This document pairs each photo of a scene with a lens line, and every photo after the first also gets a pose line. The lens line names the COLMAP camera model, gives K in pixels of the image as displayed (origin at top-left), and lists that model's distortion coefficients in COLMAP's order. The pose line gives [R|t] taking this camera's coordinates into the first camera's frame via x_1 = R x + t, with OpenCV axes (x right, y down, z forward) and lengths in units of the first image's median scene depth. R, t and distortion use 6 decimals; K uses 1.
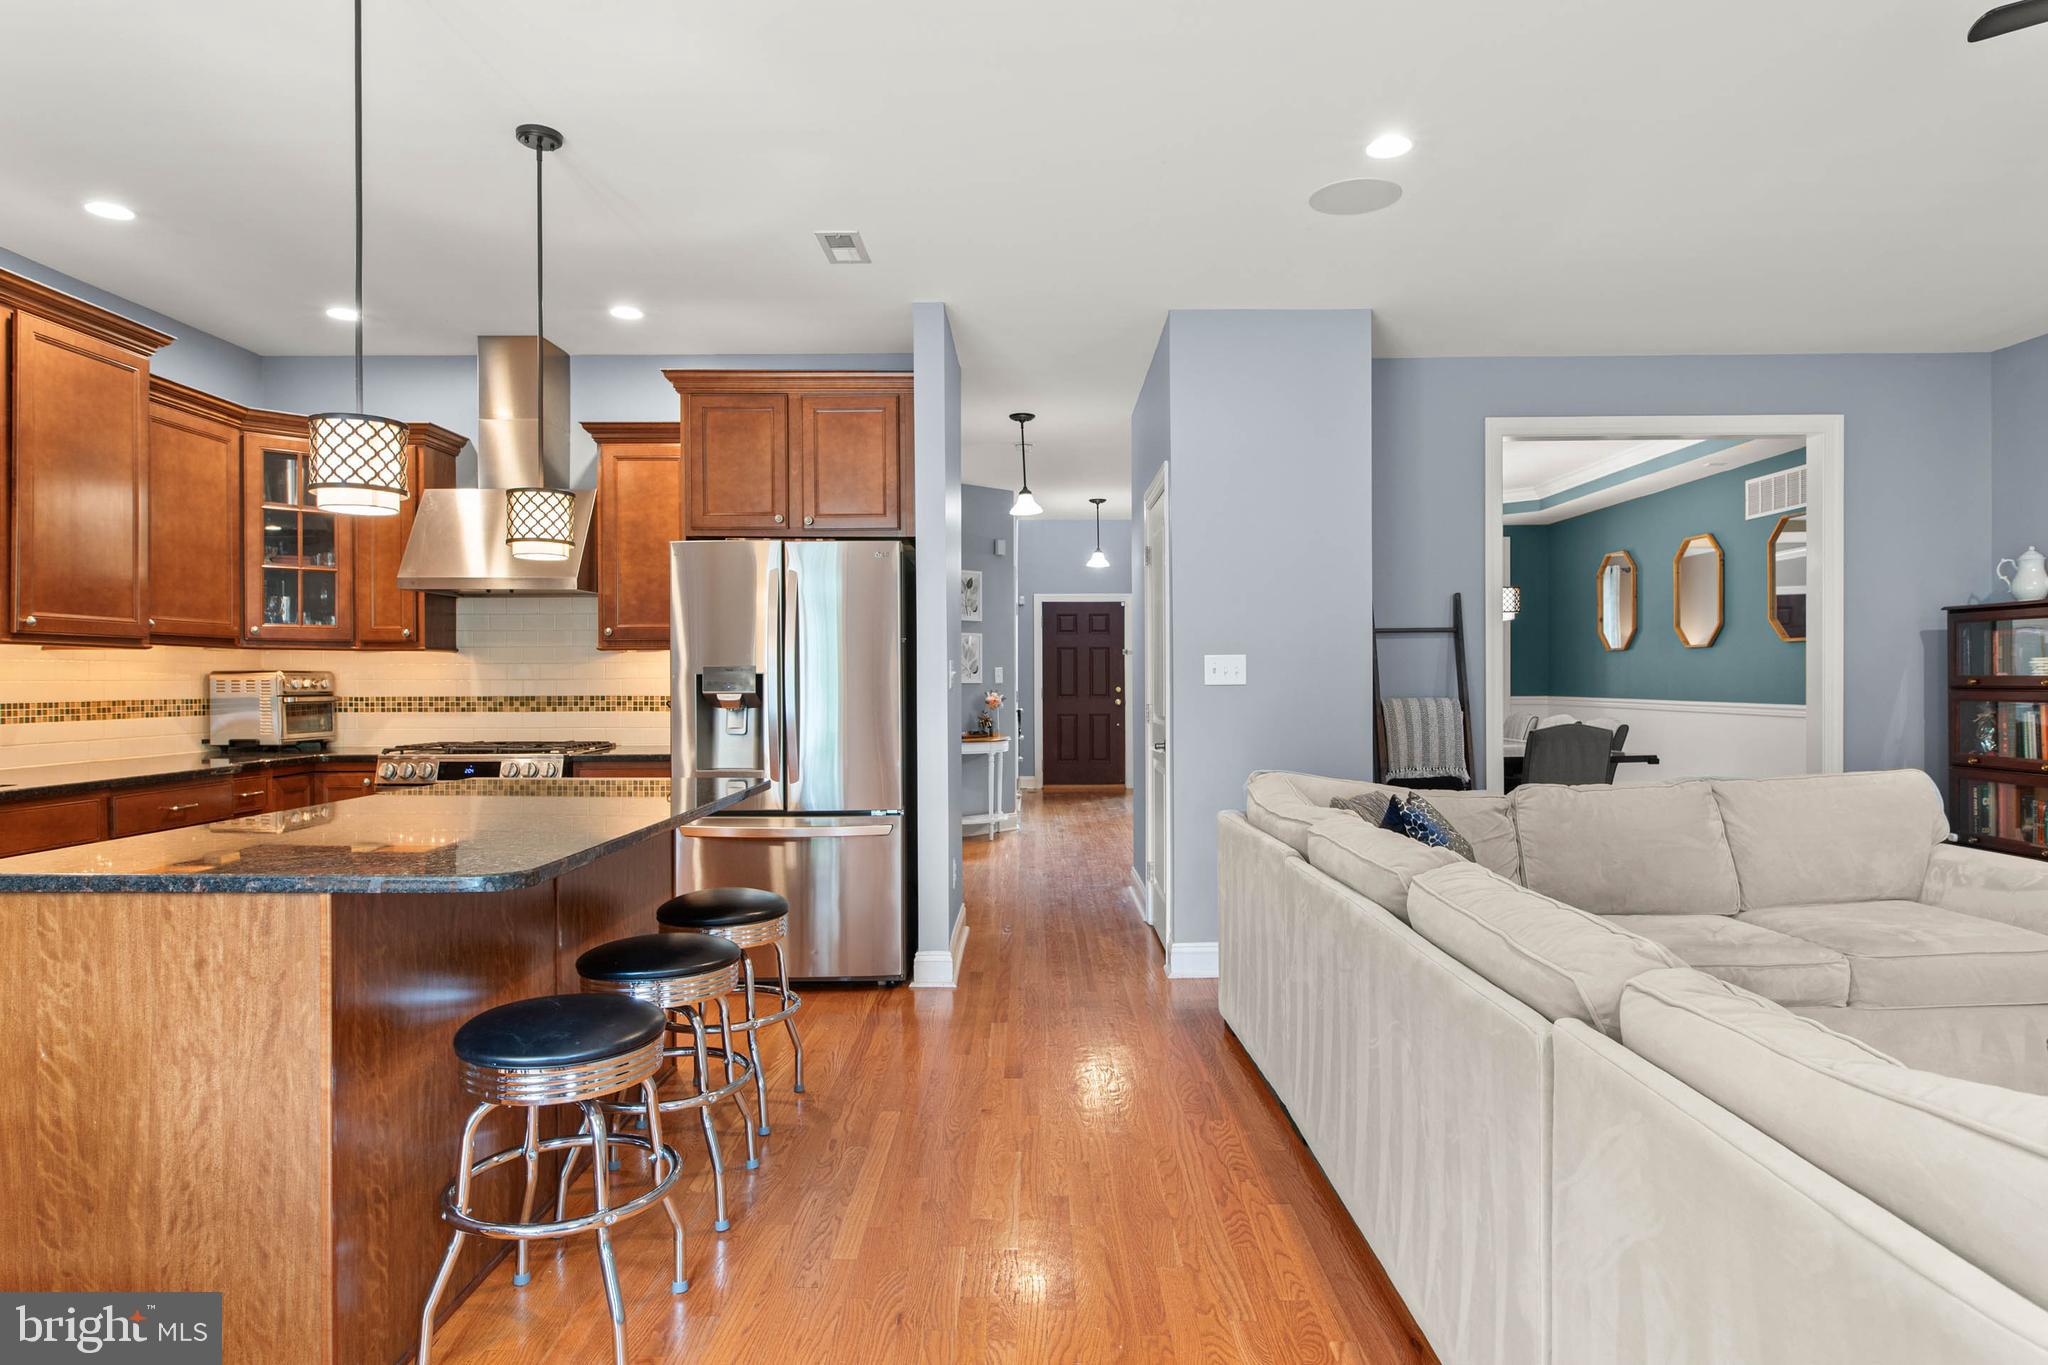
lens RADIAL K [[1179.7, 0, 1025.1], [0, 1179.7, 683.5], [0, 0, 1]] dist [0.001882, -0.002869]
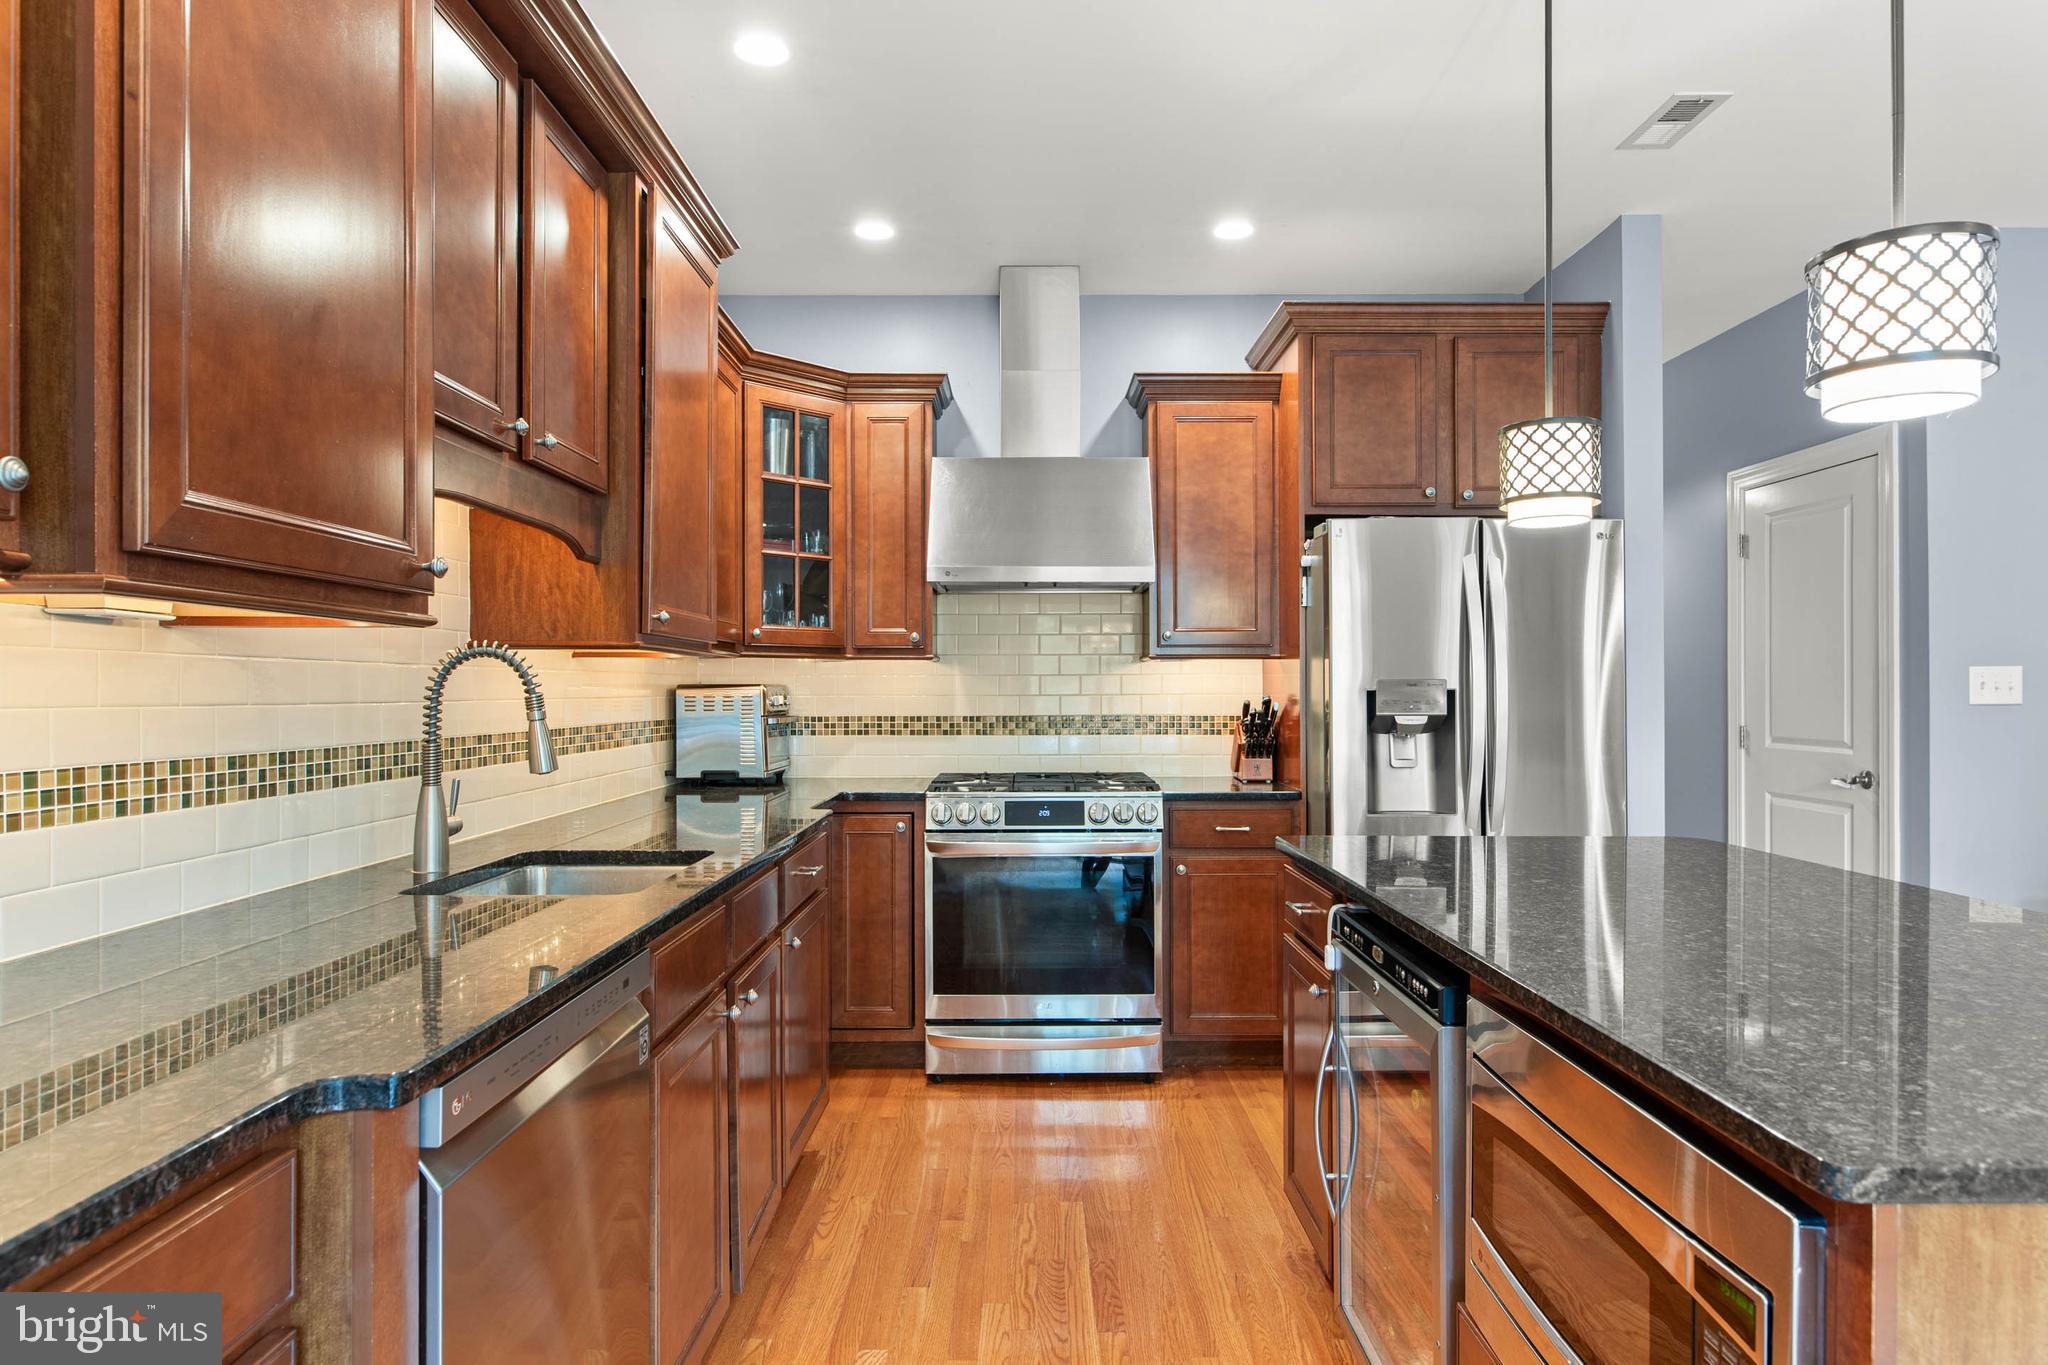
lens RADIAL K [[1179.7, 0, 1028.5], [0, 1179.7, 687.6], [0, 0, 1]] dist [0.001882, -0.002869]
pose [[0.999984, 0.001183, 0.005468, -0.493392], [-0.001154, 0.999985, -0.005264, -0.005053], [-0.005474, 0.005258, 0.999971, 0.222470]]
